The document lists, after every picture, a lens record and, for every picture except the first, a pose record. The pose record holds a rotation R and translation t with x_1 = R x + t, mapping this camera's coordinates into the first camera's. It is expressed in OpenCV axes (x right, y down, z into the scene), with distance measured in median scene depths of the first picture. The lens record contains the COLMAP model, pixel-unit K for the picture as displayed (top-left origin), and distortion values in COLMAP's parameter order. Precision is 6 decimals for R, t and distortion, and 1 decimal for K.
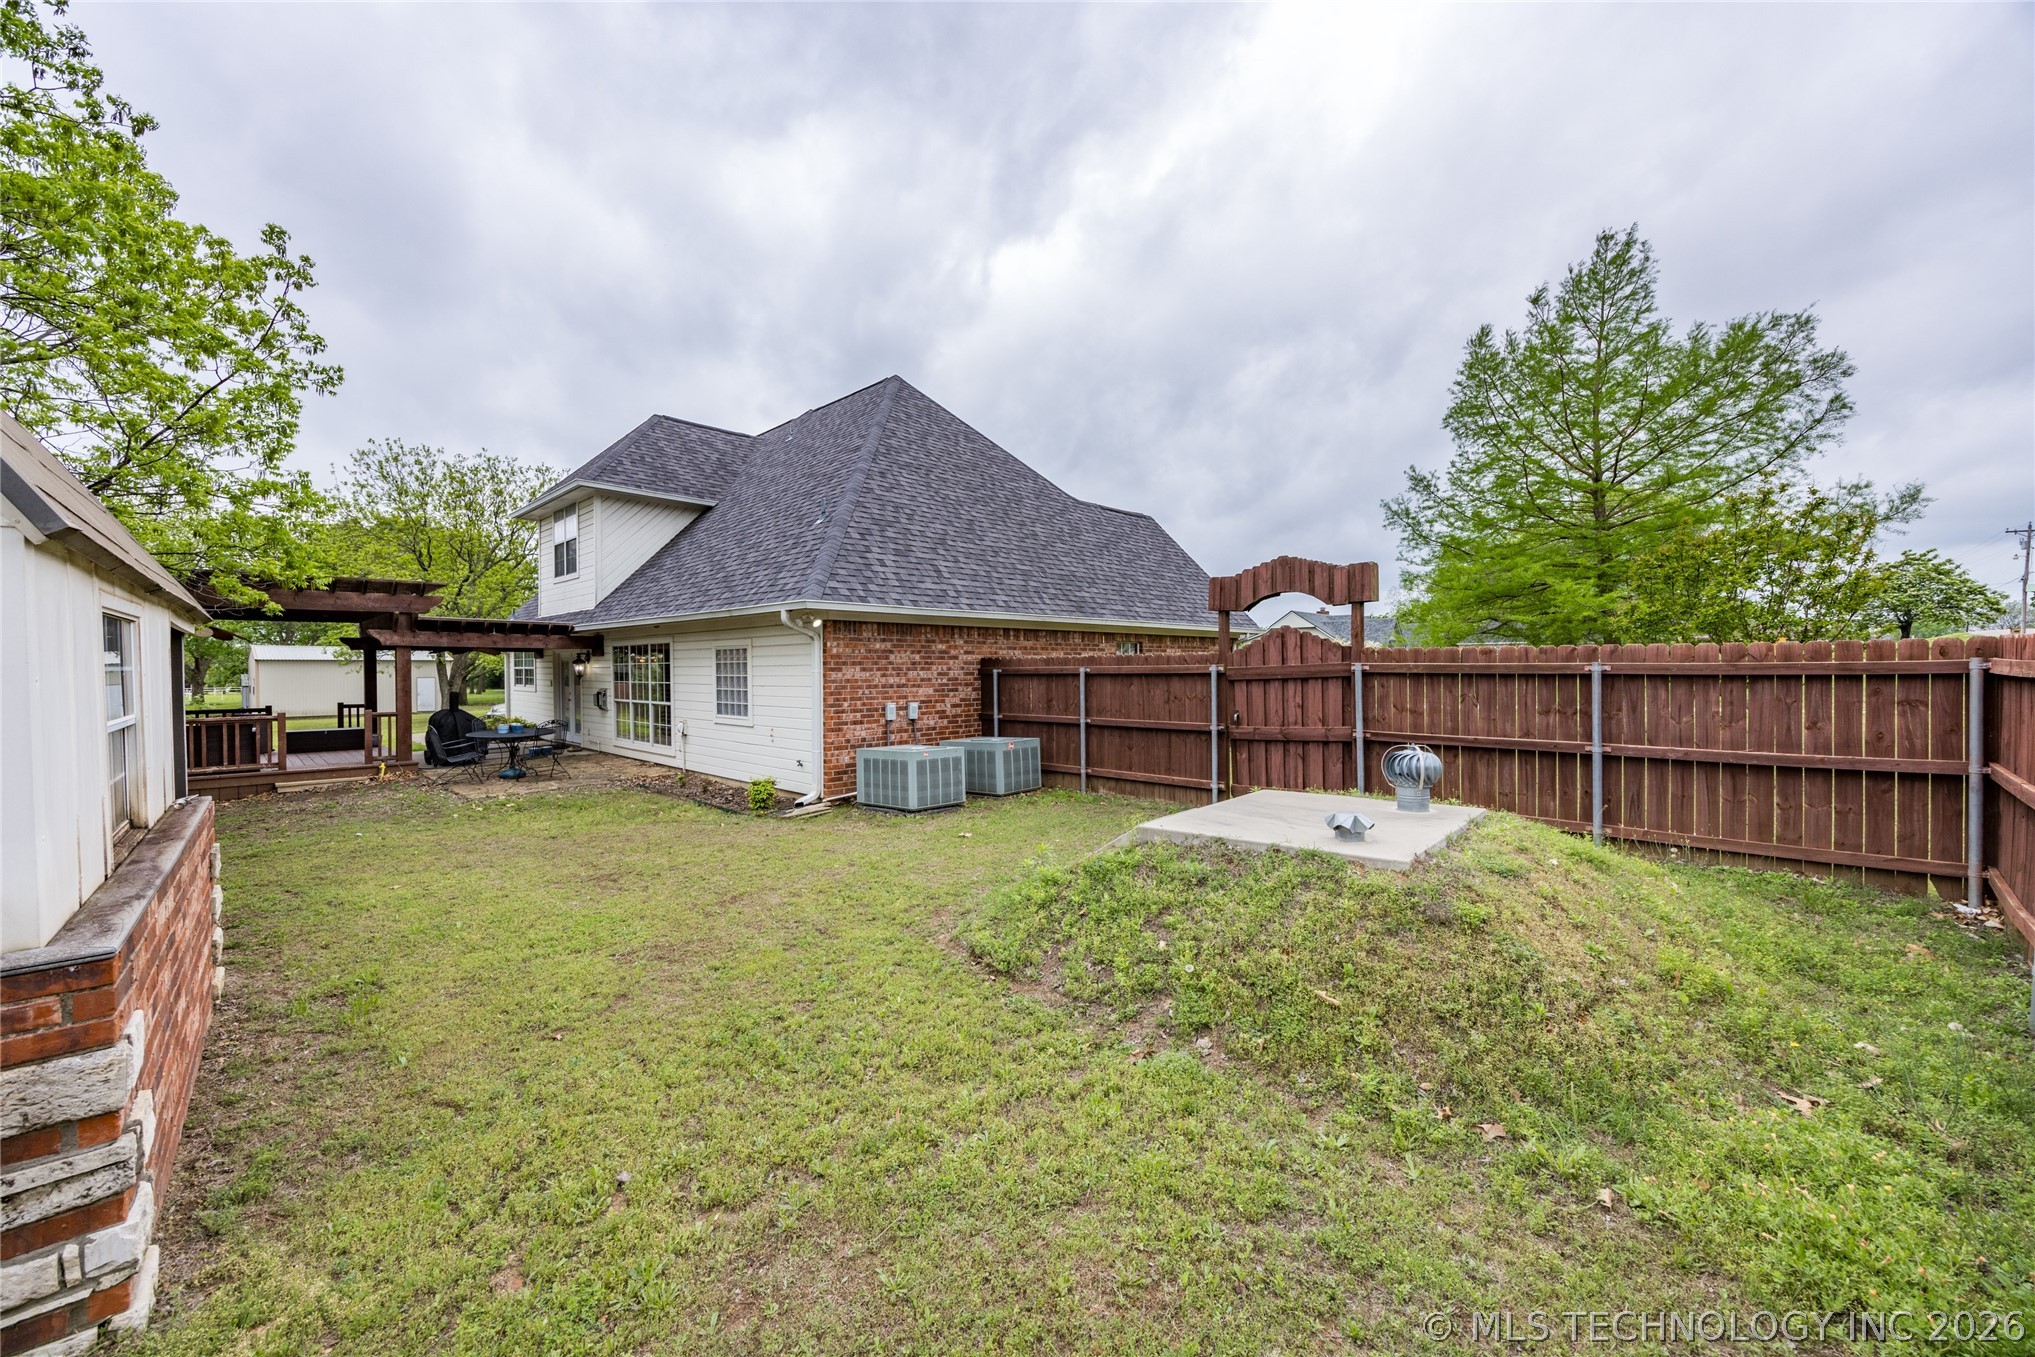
lens RADIAL K [[788.0, 0, 1001.3], [0, 788.0, 674.2], [0, 0, 1]] dist [-0.000729, 0.000029]
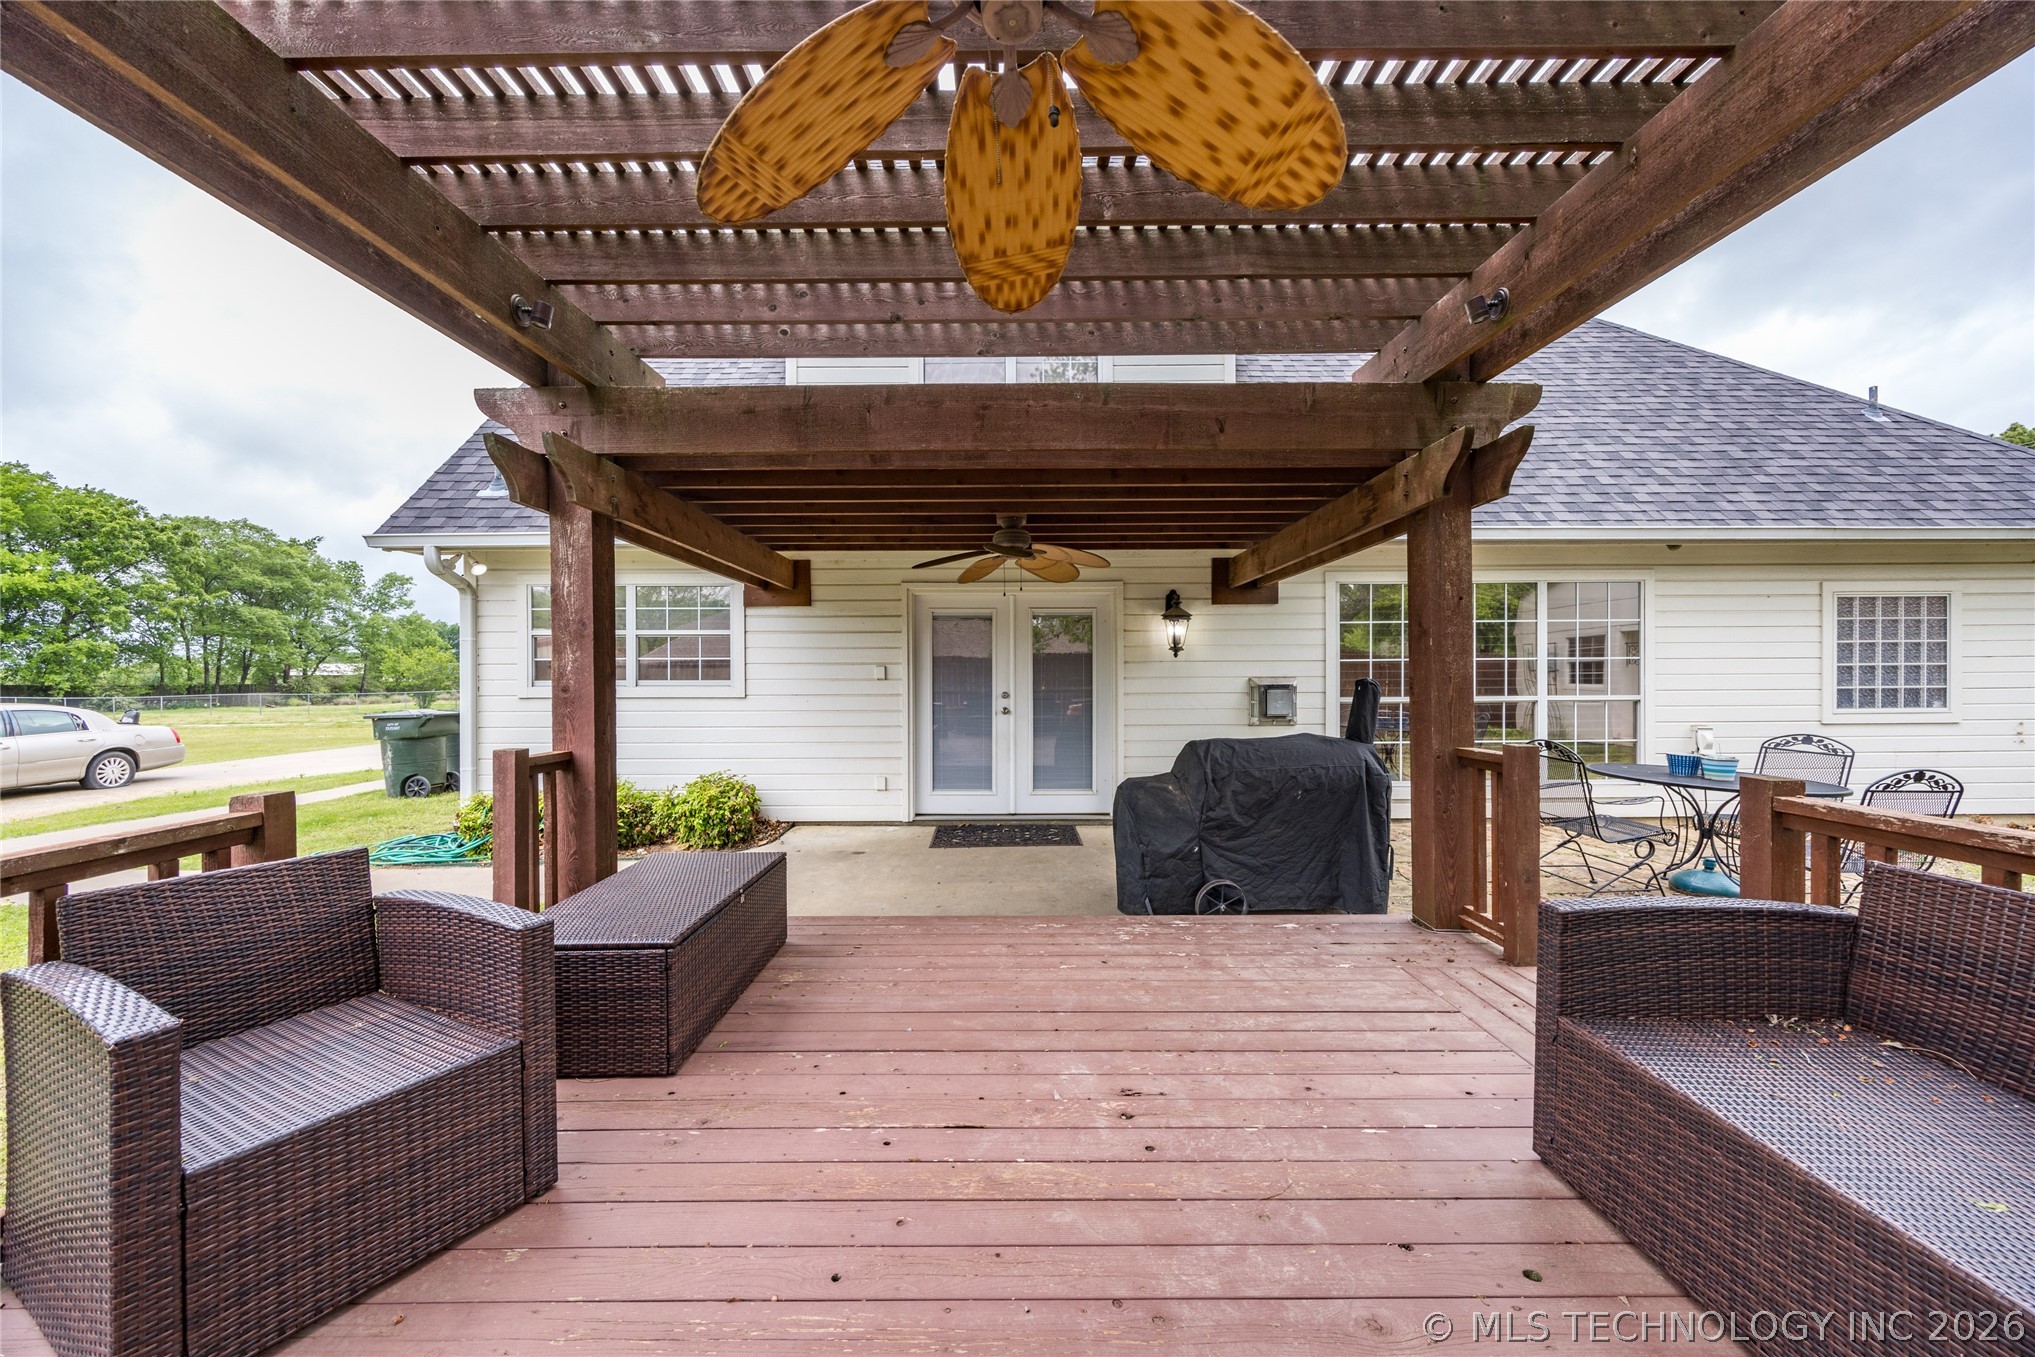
lens RADIAL K [[771.2, 0, 1010.4], [0, 771.2, 676.0], [0, 0, 1]] dist [-0.001459, 0.000126]
pose [[0.695373, 0.003230, 0.718641, -1.080325], [0.010443, 0.999839, -0.014600, 0.025884], [-0.718573, 0.017657, 0.695228, 0.939193]]
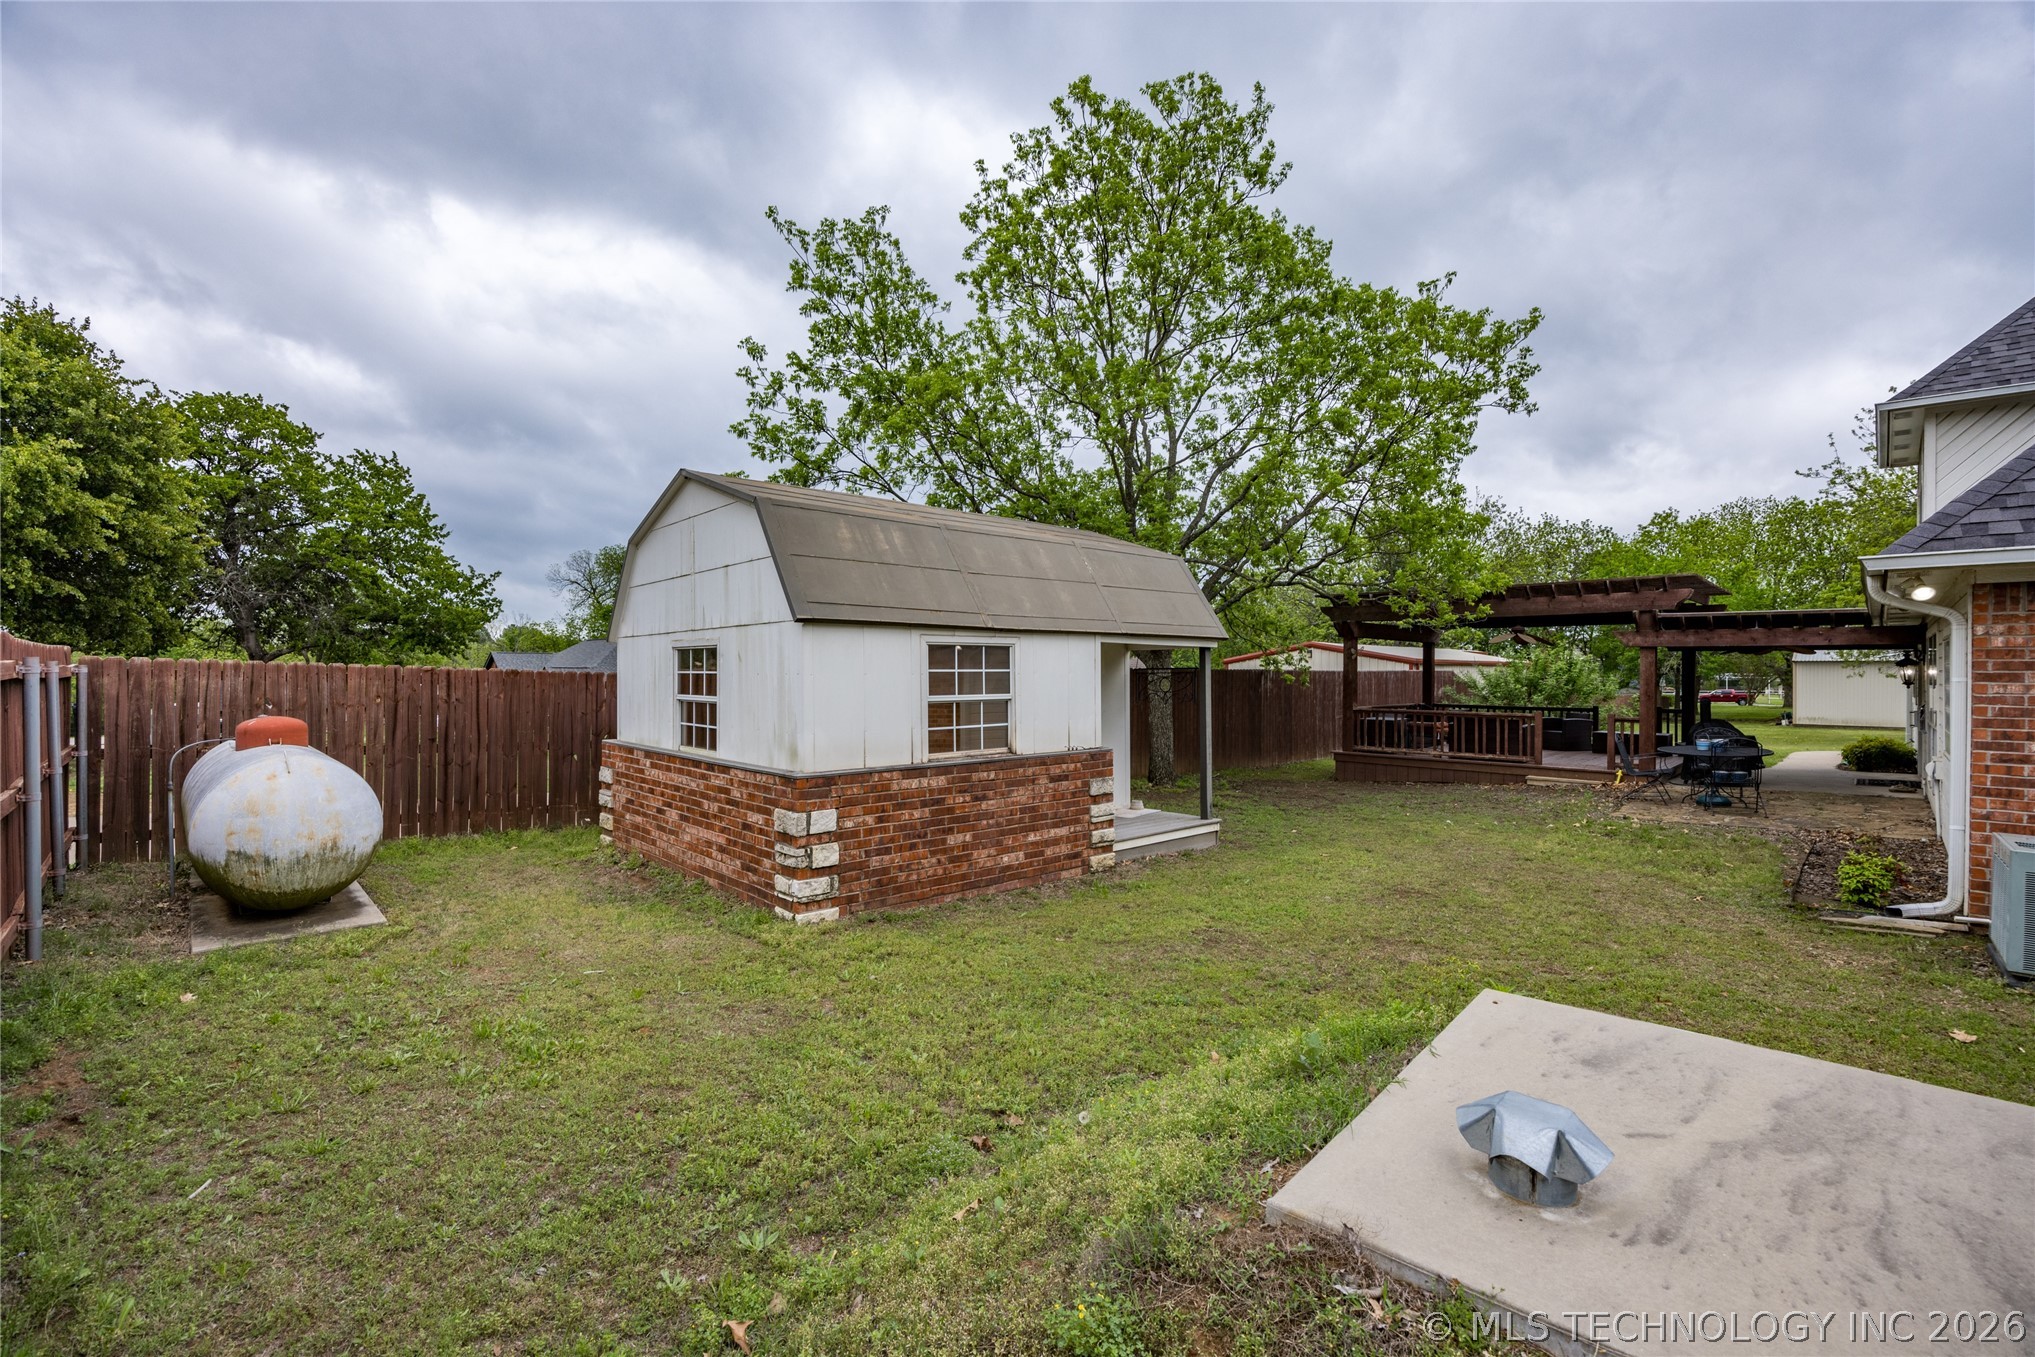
lens RADIAL K [[888.4, 0, 1024.5], [0, 888.4, 676.0], [0, 0, 1]] dist [-0.000574, -0.000222]
pose [[0.004757, 0.010563, -0.999933, 0.284287], [-0.011342, 0.999880, 0.010509, -0.004545], [0.999924, 0.011291, 0.004876, 0.269125]]
